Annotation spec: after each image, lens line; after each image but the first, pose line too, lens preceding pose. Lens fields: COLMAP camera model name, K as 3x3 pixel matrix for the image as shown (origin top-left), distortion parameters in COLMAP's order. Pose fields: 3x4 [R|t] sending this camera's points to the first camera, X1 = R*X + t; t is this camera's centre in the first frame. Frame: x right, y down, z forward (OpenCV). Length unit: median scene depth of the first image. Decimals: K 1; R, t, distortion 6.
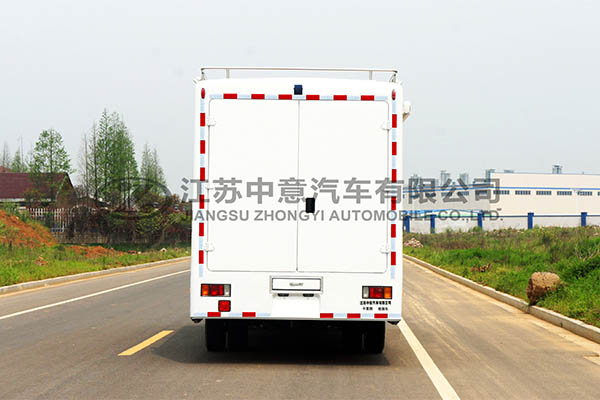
lens RADIAL K [[1373.8, 0, 300.1], [0, 1373.8, 200.1], [0, 0, 1]] dist [-0.013432, 0.000000]
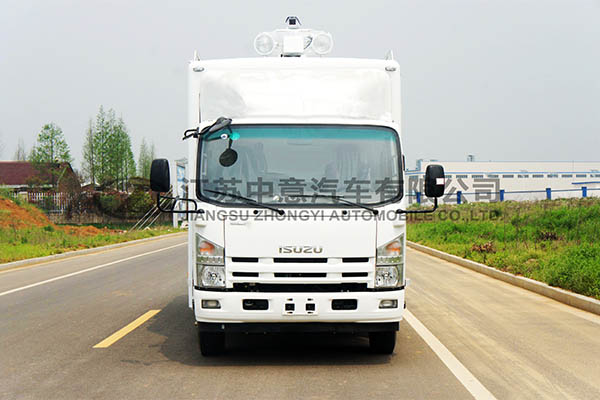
lens RADIAL K [[1054.2, 0, 300.0], [0, 1054.2, 196.8], [0, 0, 1]] dist [0.075382, 0.000000]
pose [[0.999479, -0.021583, 0.024014, 0.000590], [0.021329, 0.999714, 0.010772, 0.004137], [-0.024239, -0.010254, 0.999654, 0.129337]]
